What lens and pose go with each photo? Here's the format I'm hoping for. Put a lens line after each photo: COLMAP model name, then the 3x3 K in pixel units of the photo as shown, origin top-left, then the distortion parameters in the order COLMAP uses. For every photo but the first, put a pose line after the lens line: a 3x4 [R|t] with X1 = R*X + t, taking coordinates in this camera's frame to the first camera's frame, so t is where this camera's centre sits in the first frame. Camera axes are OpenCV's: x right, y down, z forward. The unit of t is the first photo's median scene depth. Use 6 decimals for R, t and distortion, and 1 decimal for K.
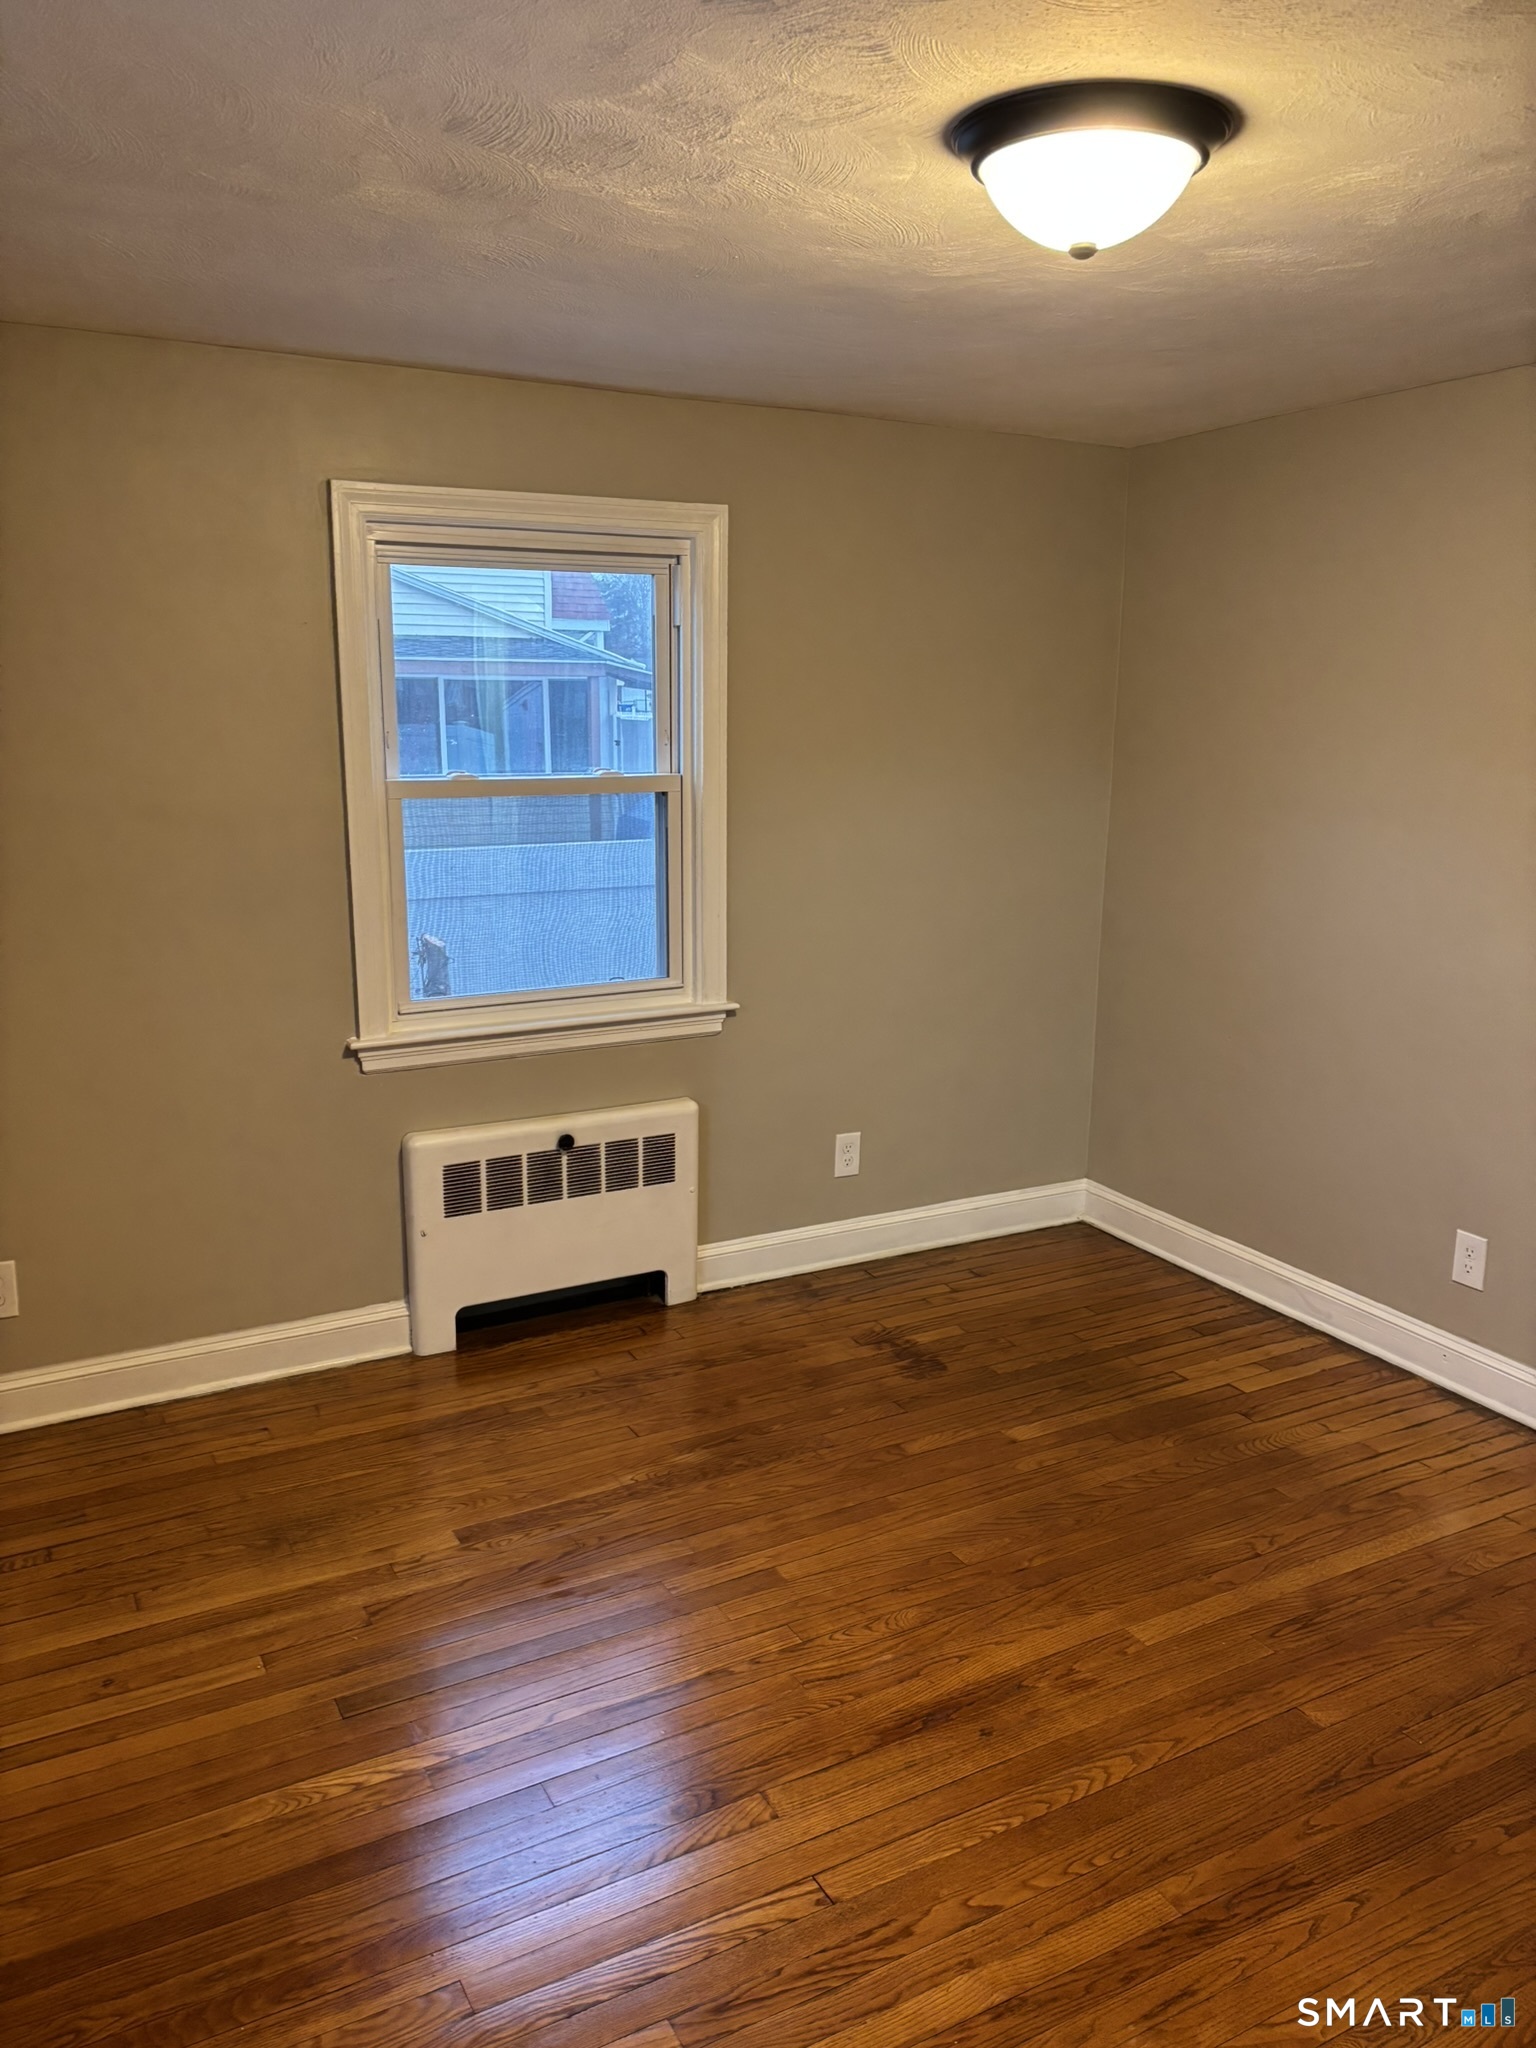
lens RADIAL K [[1538.3, 0, 747.1], [0, 1538.3, 1040.2], [0, 0, 1]] dist [0.048195, -0.057559]
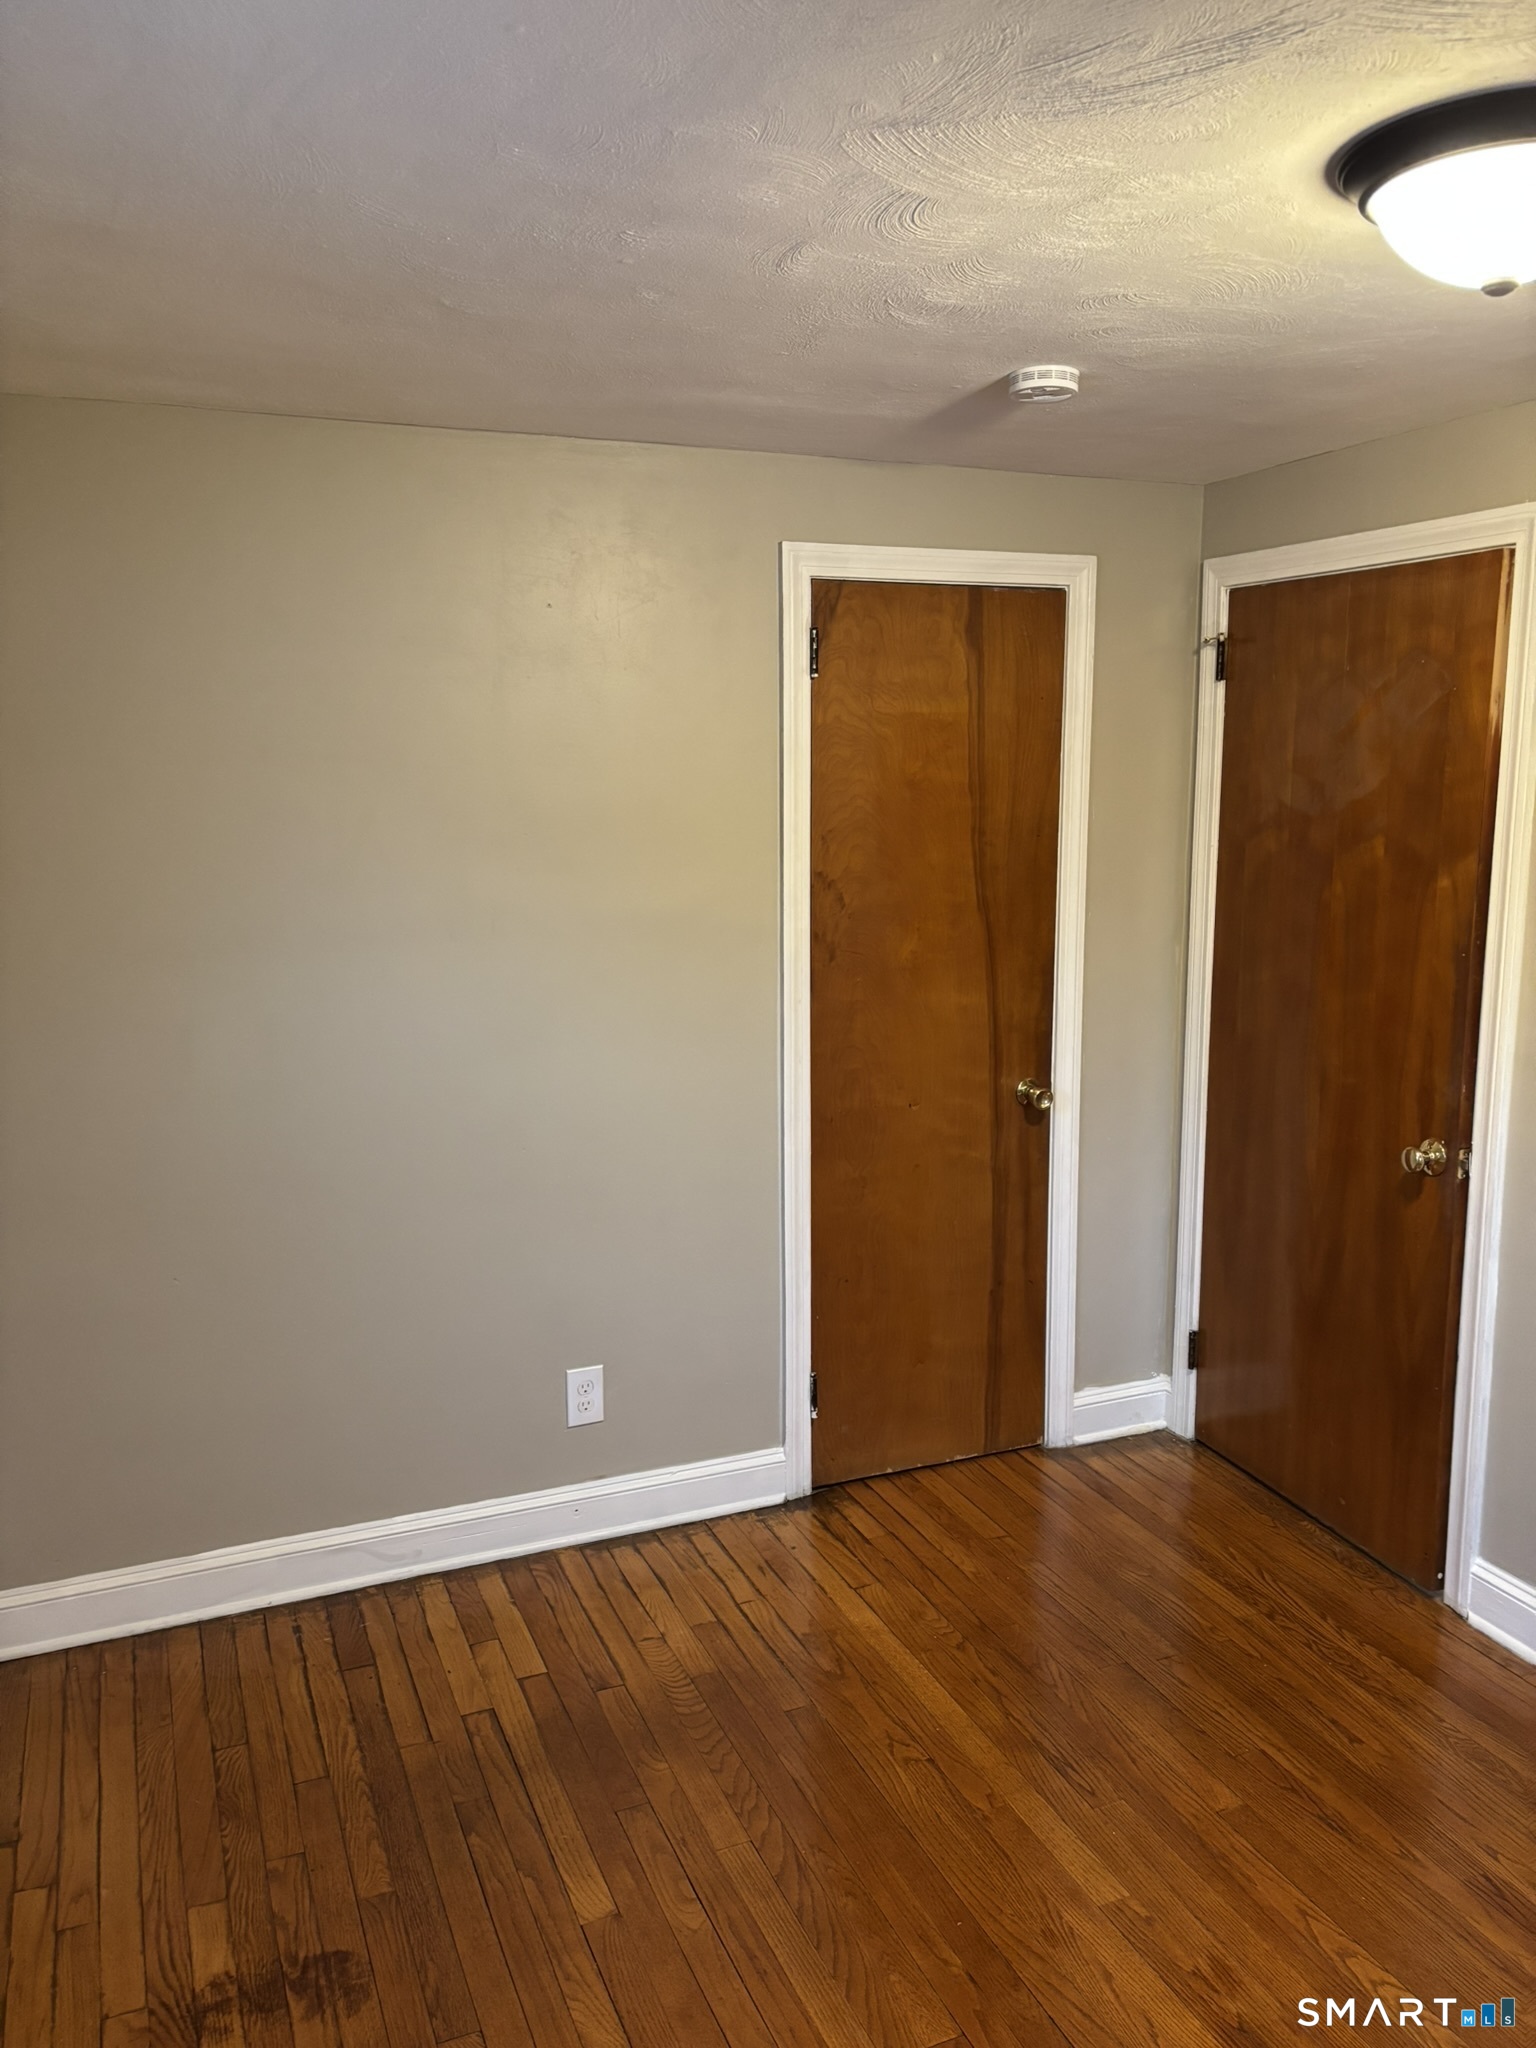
lens RADIAL K [[1538.3, 0, 759.8], [0, 1538.3, 1020.1], [0, 0, 1]] dist [0.048195, -0.057559]
pose [[0.096887, -0.169843, 0.980697, -0.391096], [0.224335, 0.963704, 0.144737, -0.185521], [-0.969684, 0.205982, 0.131472, 0.733742]]
